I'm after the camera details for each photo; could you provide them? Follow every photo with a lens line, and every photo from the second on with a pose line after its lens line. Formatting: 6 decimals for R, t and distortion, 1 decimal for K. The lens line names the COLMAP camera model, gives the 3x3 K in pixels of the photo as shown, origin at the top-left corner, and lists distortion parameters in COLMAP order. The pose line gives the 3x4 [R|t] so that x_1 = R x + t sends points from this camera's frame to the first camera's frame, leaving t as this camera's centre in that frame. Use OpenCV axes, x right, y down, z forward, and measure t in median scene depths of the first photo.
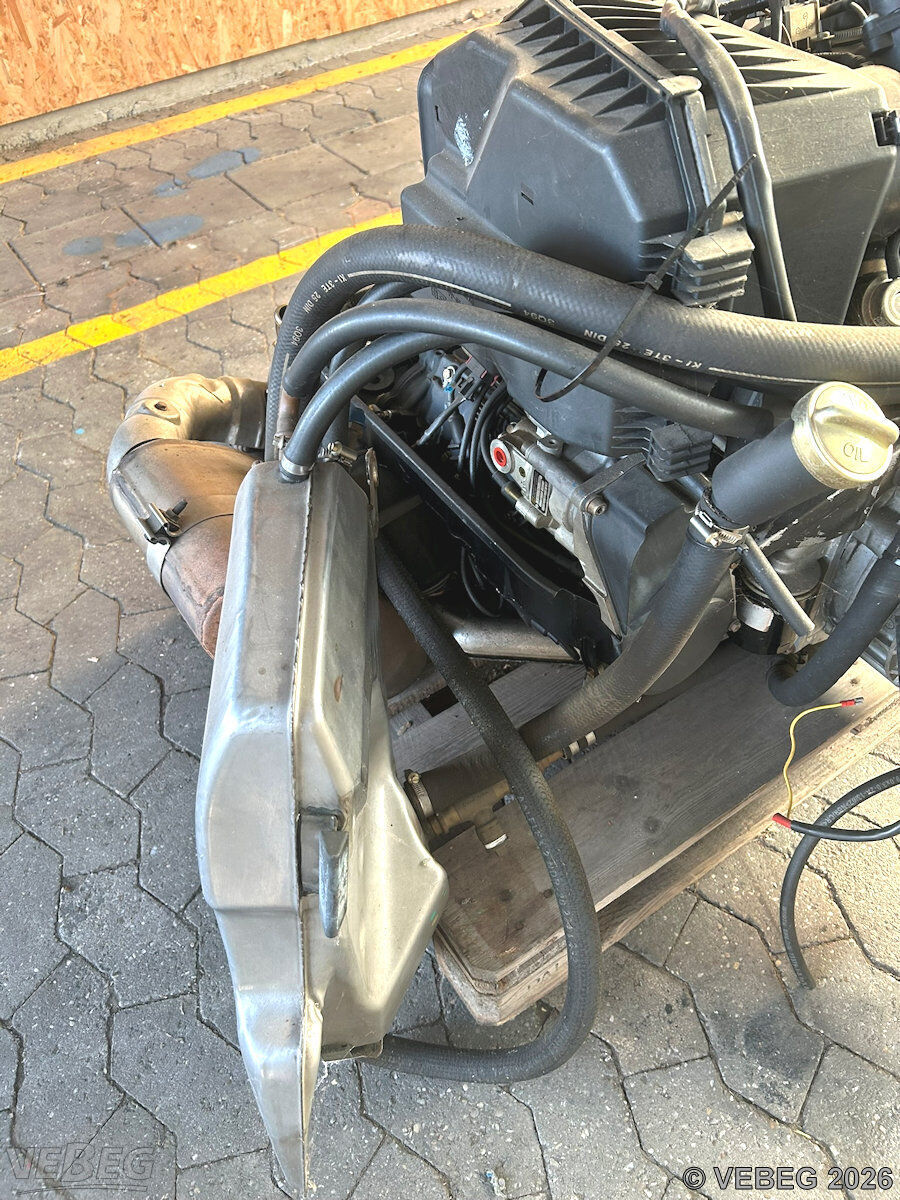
lens RADIAL K [[913.6, 0, 450.9], [0, 913.6, 599.1], [0, 0, 1]] dist [0.036136, -0.035255]
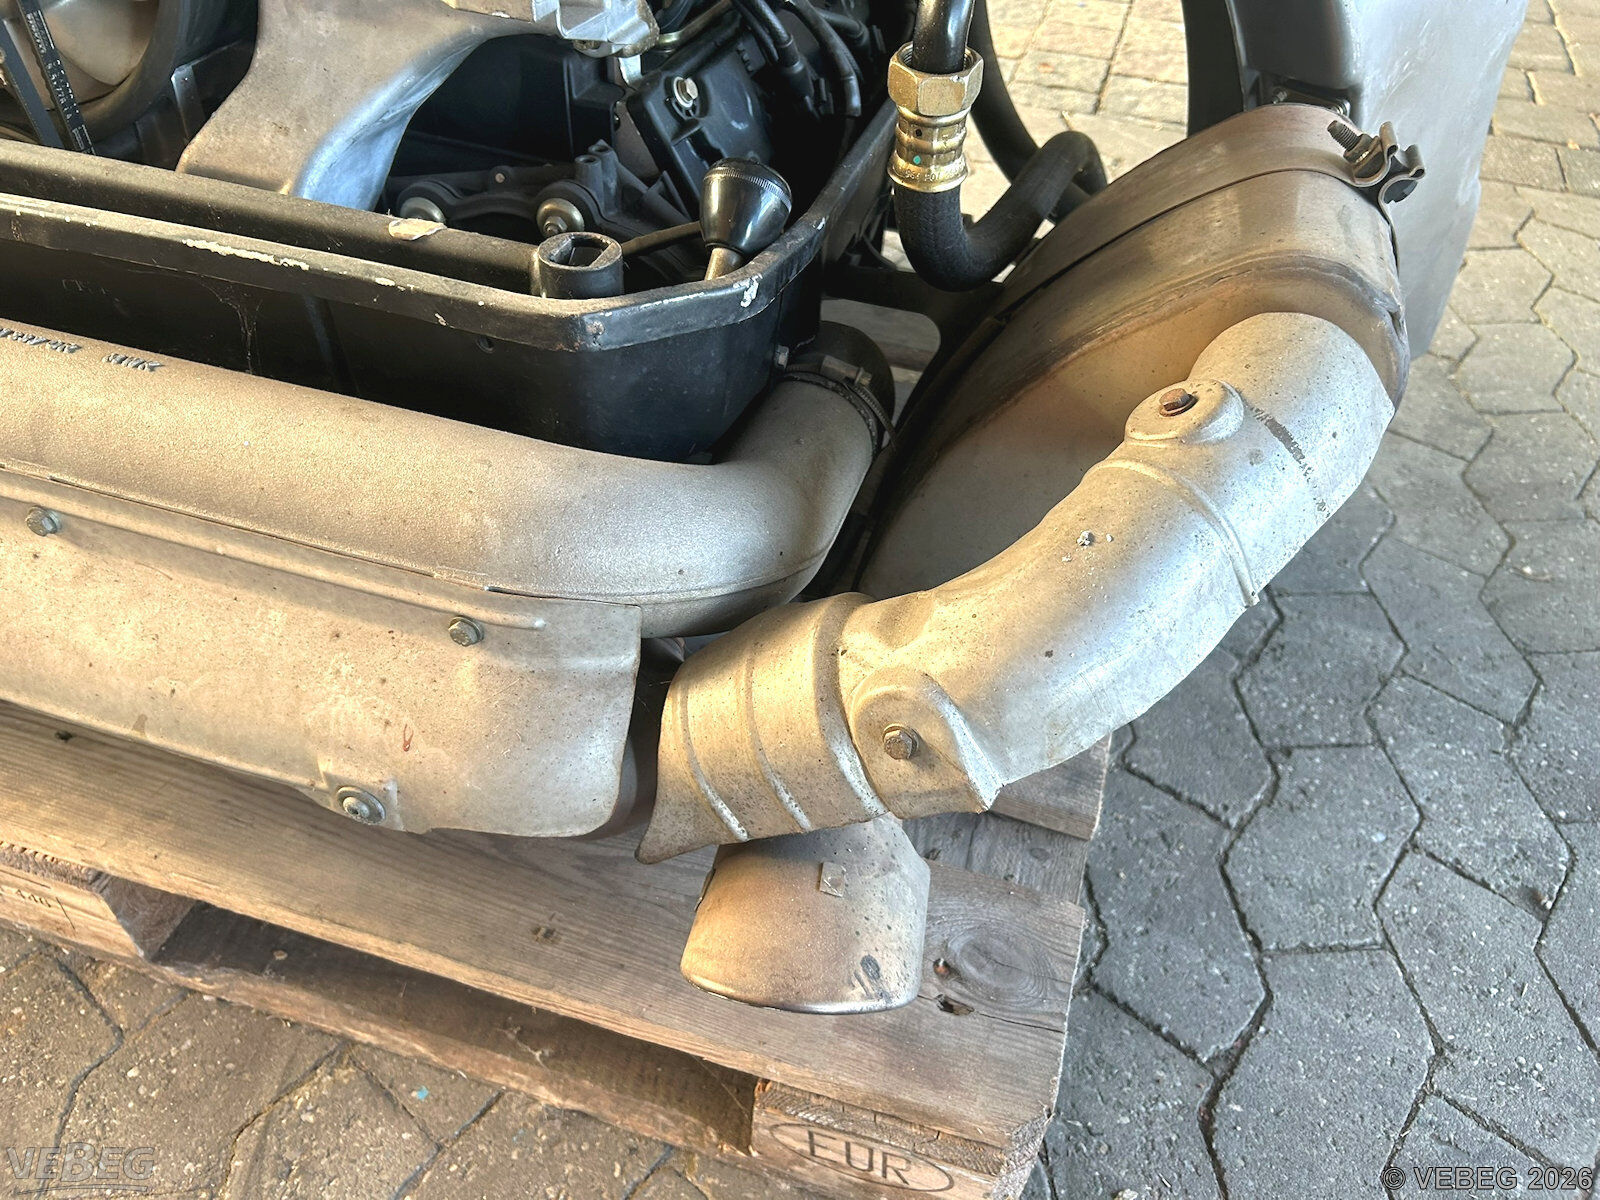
lens RADIAL K [[1218.1, 0, 833.8], [0, 1218.1, 593.2], [0, 0, 1]] dist [0.036136, -0.035255]
pose [[-0.642138, -0.493826, 0.586340, -0.581207], [0.565414, 0.211392, 0.797258, -0.677686], [-0.517655, 0.843474, 0.143473, 1.140500]]
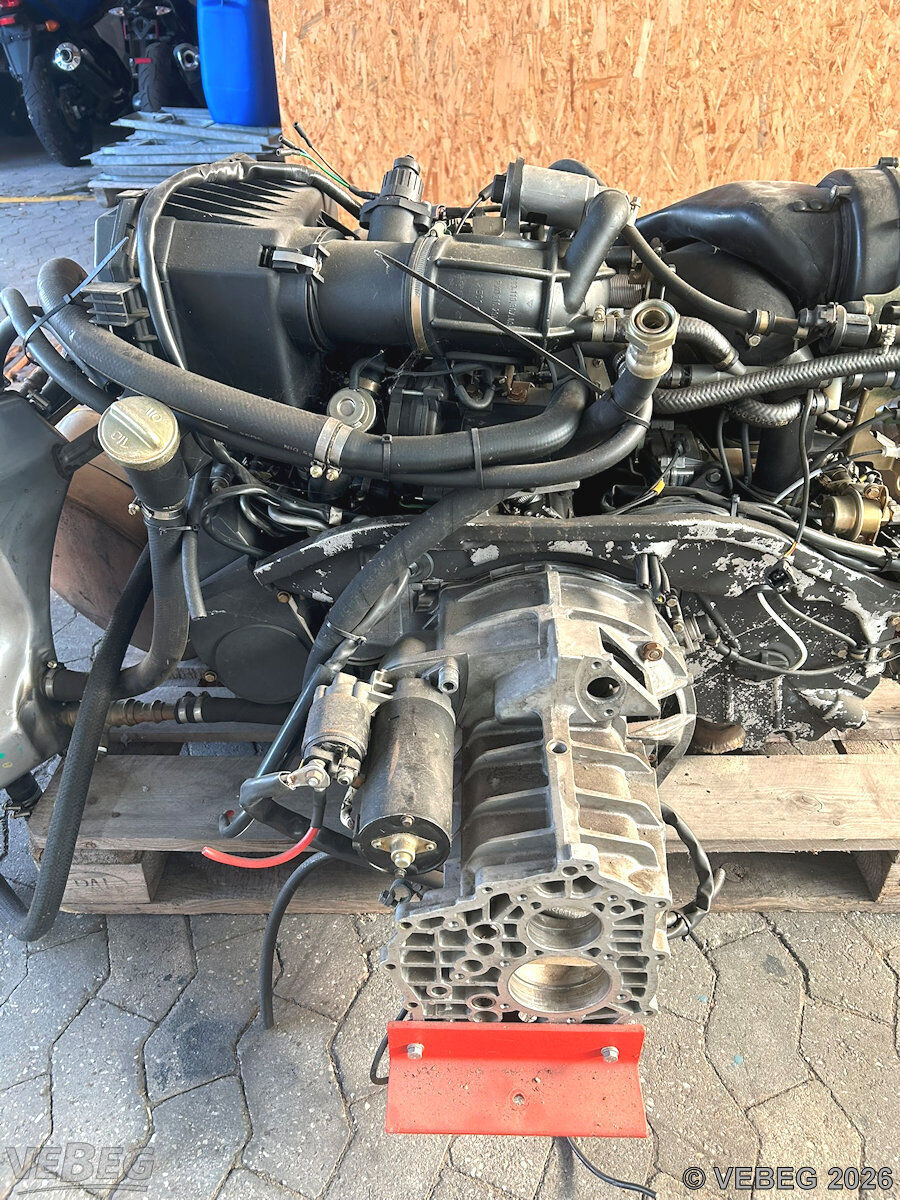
lens RADIAL K [[913.6, 0, 457.4], [0, 913.6, 606.4], [0, 0, 1]] dist [0.036136, -0.035255]
pose [[0.822014, 0.369623, -0.433211, 0.885165], [-0.448845, 0.888714, -0.093415, -0.016739], [0.350472, 0.271233, 0.896438, -0.017729]]
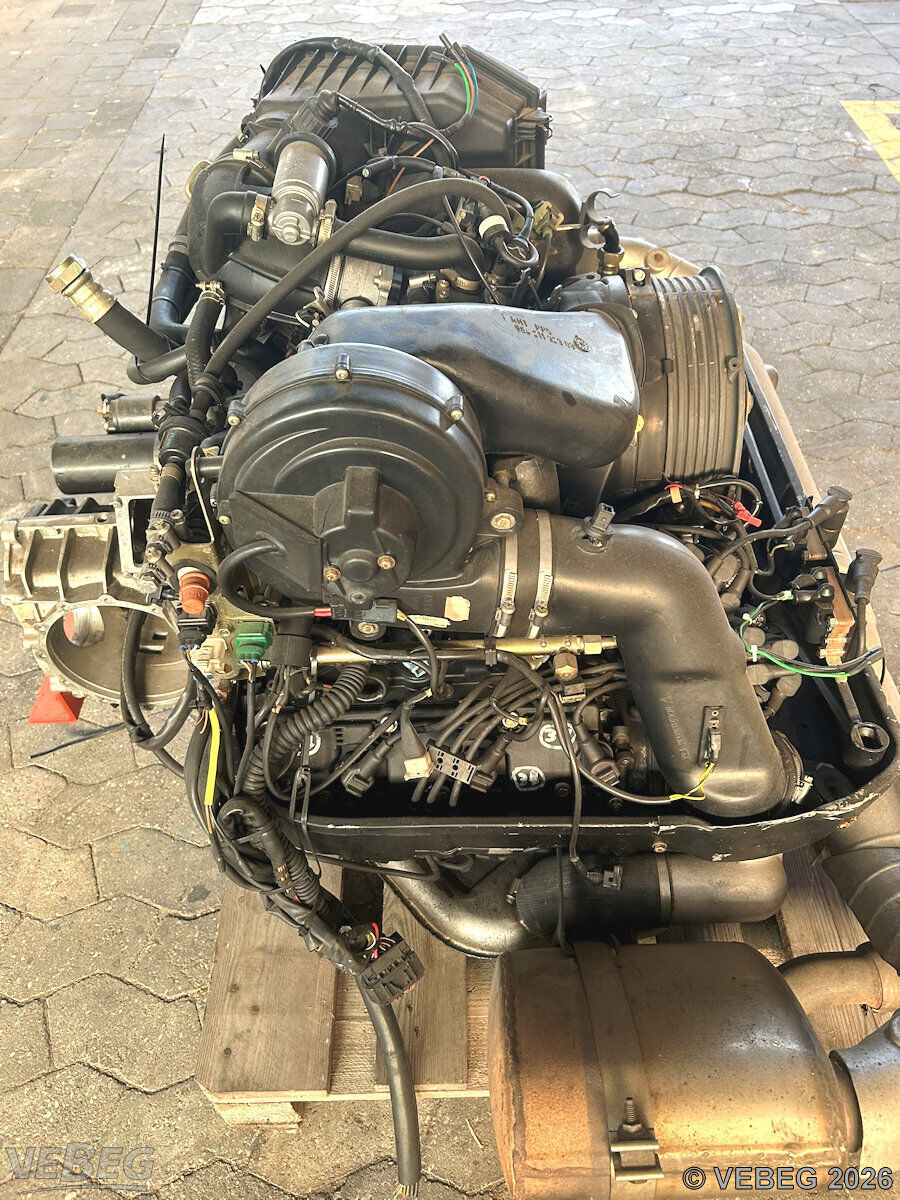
lens RADIAL K [[913.6, 0, 446.0], [0, 913.6, 607.9], [0, 0, 1]] dist [0.036136, -0.035255]
pose [[-0.554963, 0.663592, -0.501660, 1.070363], [-0.569502, 0.136502, 0.810577, -1.226670], [0.606369, 0.735536, 0.302164, 0.812764]]
